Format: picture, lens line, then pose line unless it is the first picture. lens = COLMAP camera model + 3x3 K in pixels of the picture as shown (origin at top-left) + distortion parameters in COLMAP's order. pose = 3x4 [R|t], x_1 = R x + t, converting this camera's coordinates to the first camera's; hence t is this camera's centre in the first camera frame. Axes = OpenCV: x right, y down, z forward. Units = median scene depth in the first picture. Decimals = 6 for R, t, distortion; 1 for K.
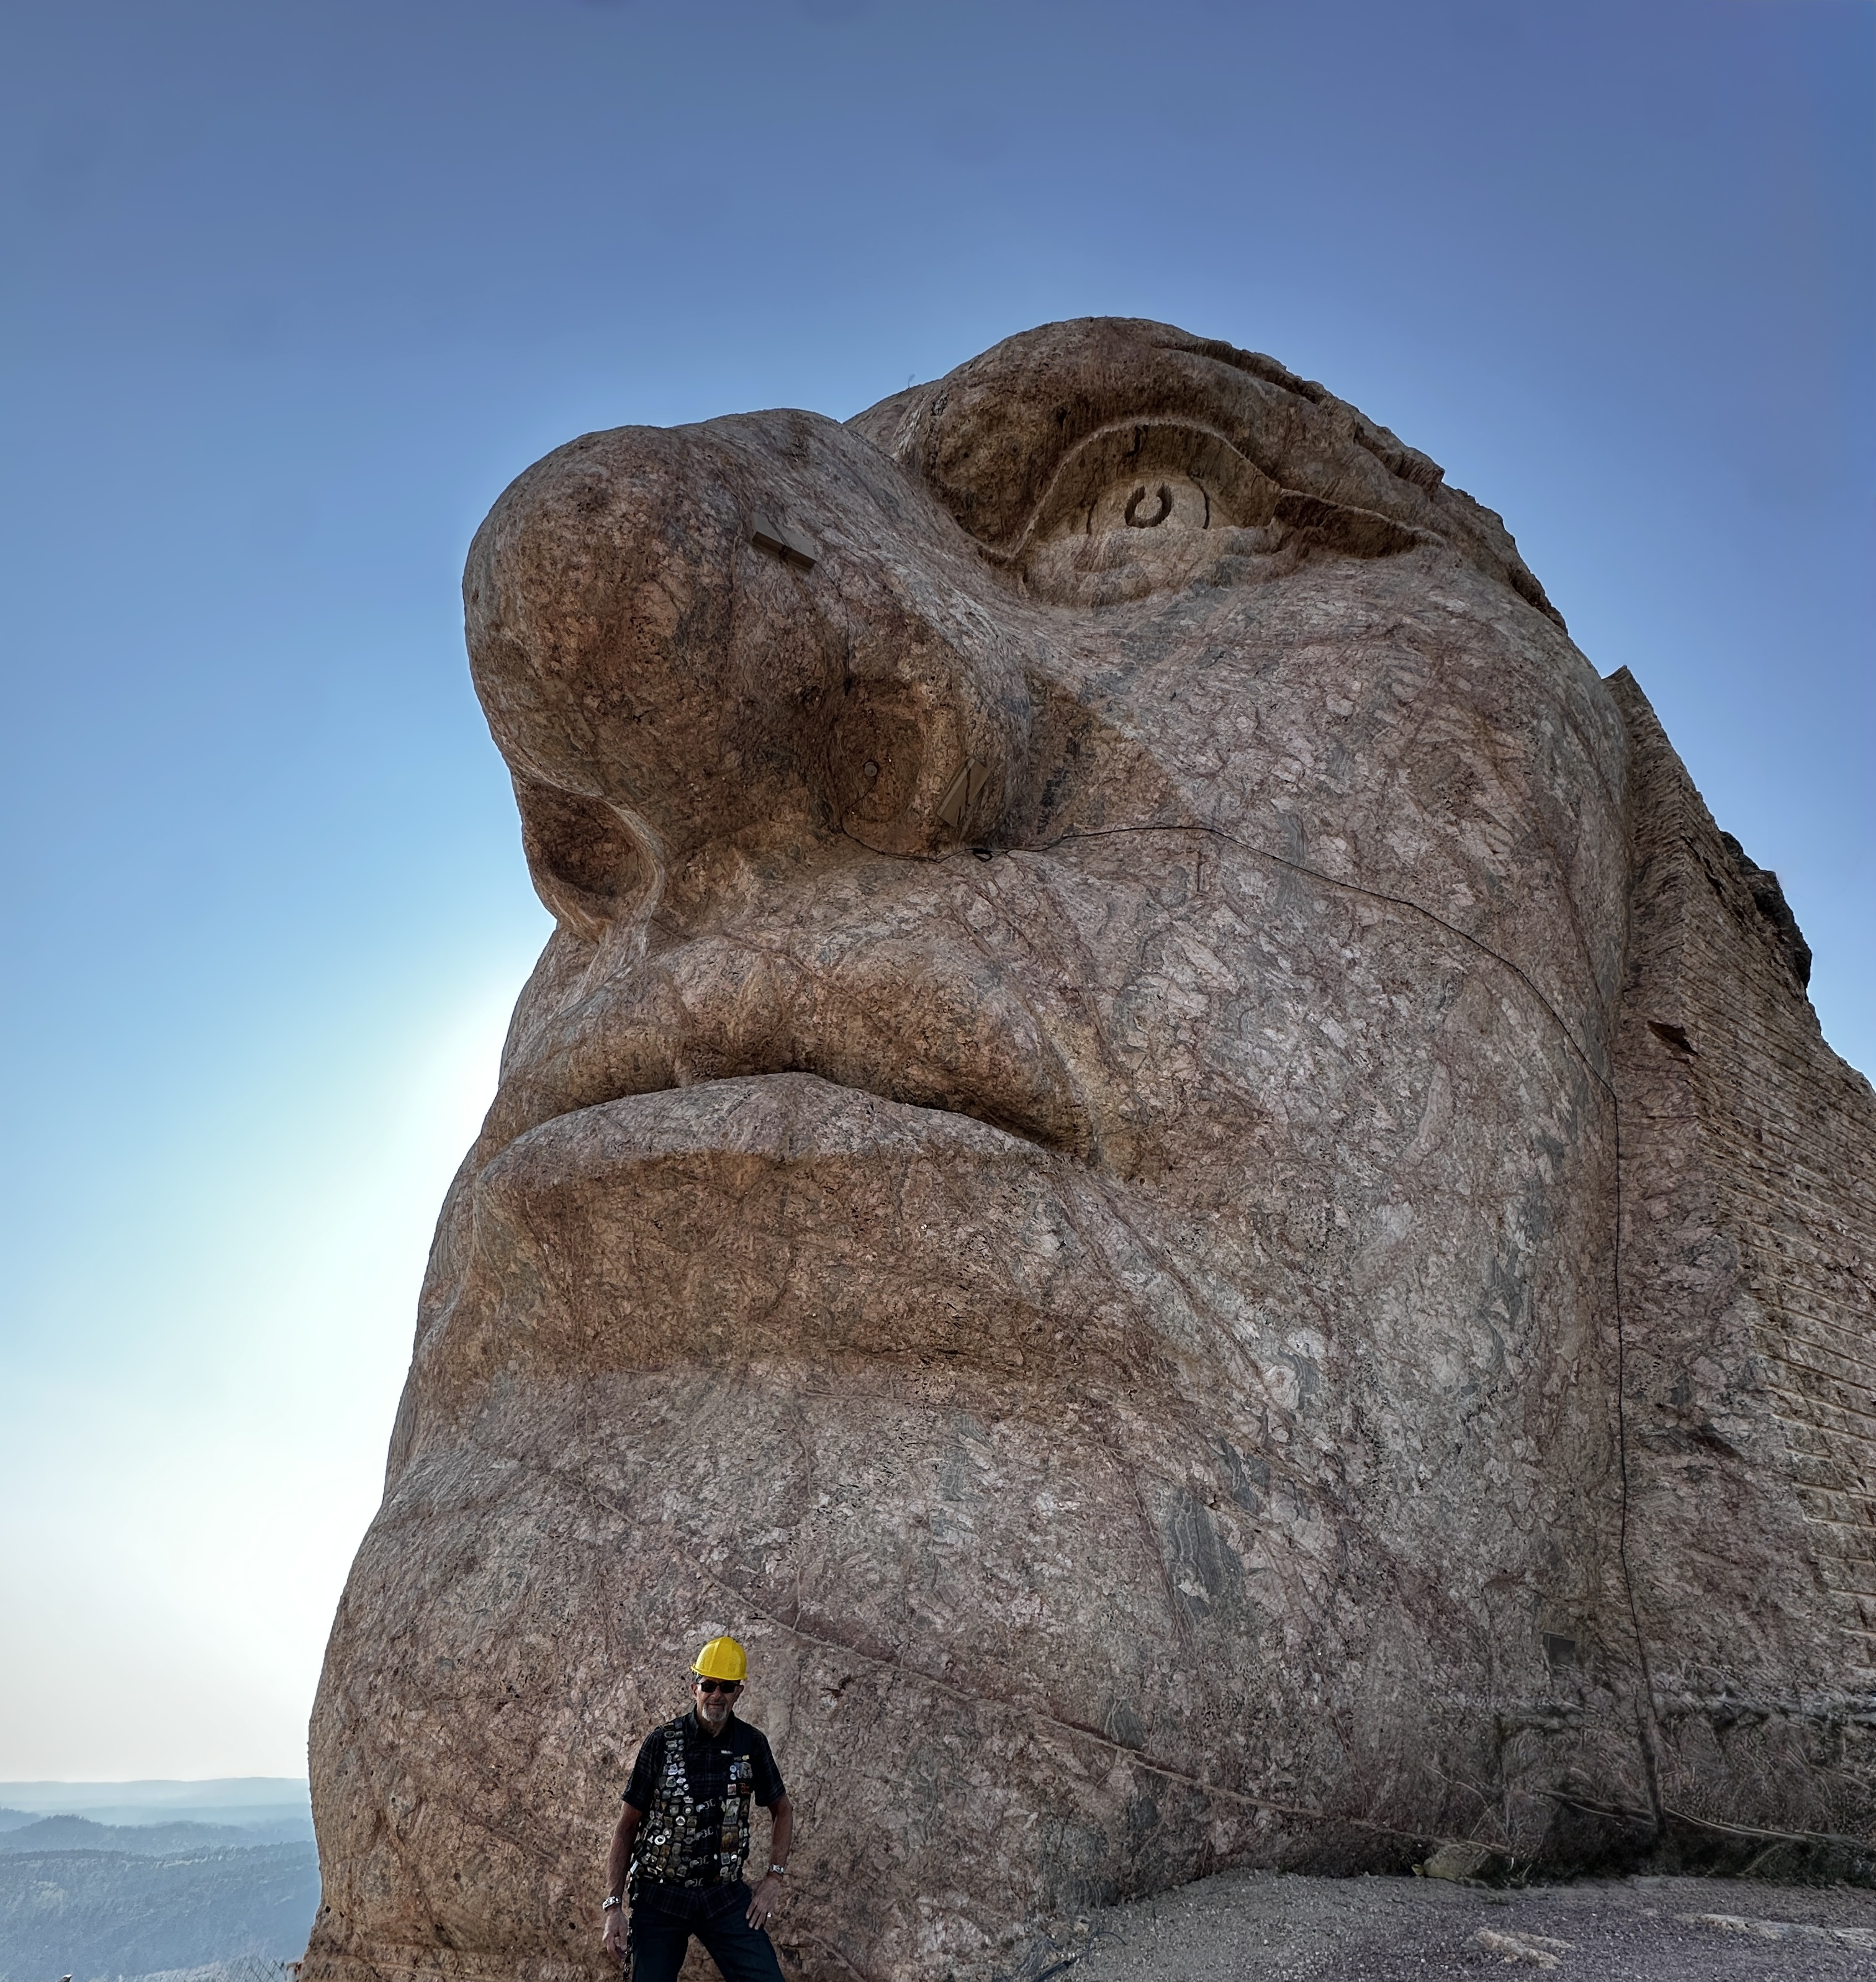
lens RADIAL K [[994.9, 0, 939.6], [0, 994.9, 1248.6], [0, 0, 1]] dist [-0.003784, 0.000458]
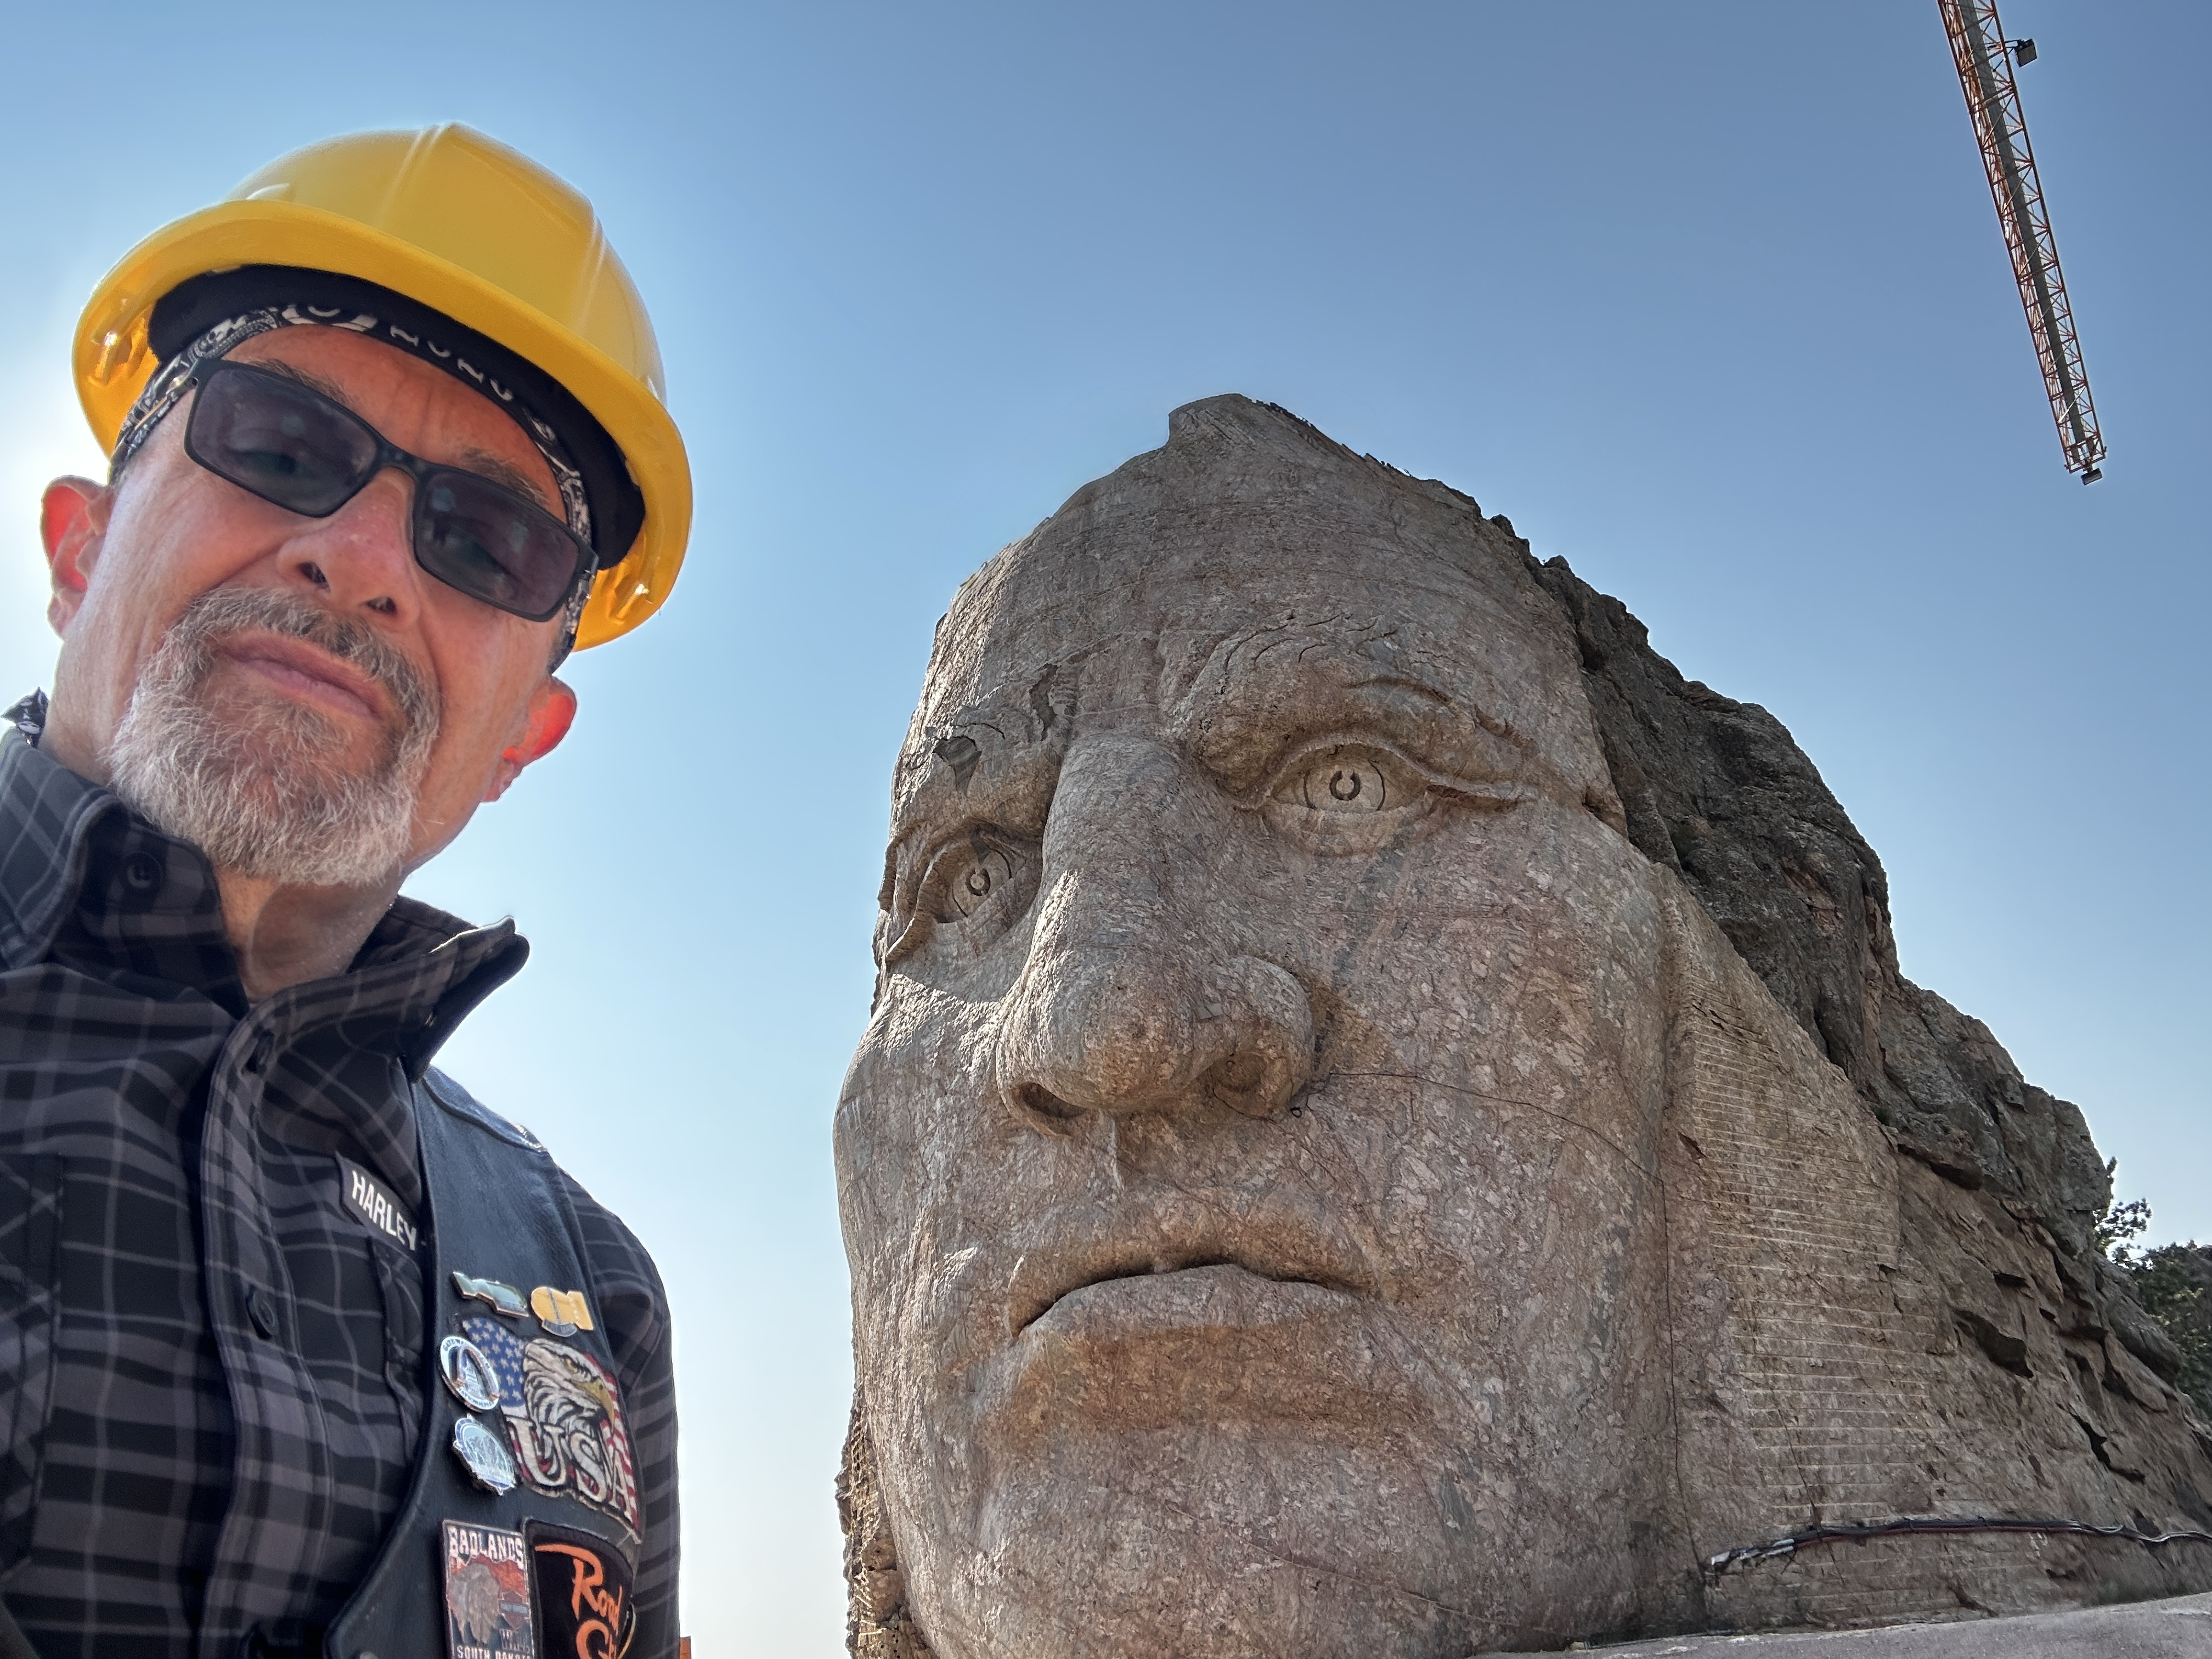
lens RADIAL K [[1562.5, 0, 1051.3], [0, 1562.5, 838.0], [0, 0, 1]] dist [0.130480, -0.222011]
pose [[0.993530, -0.062836, 0.094605, -0.694776], [0.066826, 0.996978, -0.039613, -0.875137], [-0.091830, 0.045679, 0.994726, -1.995991]]
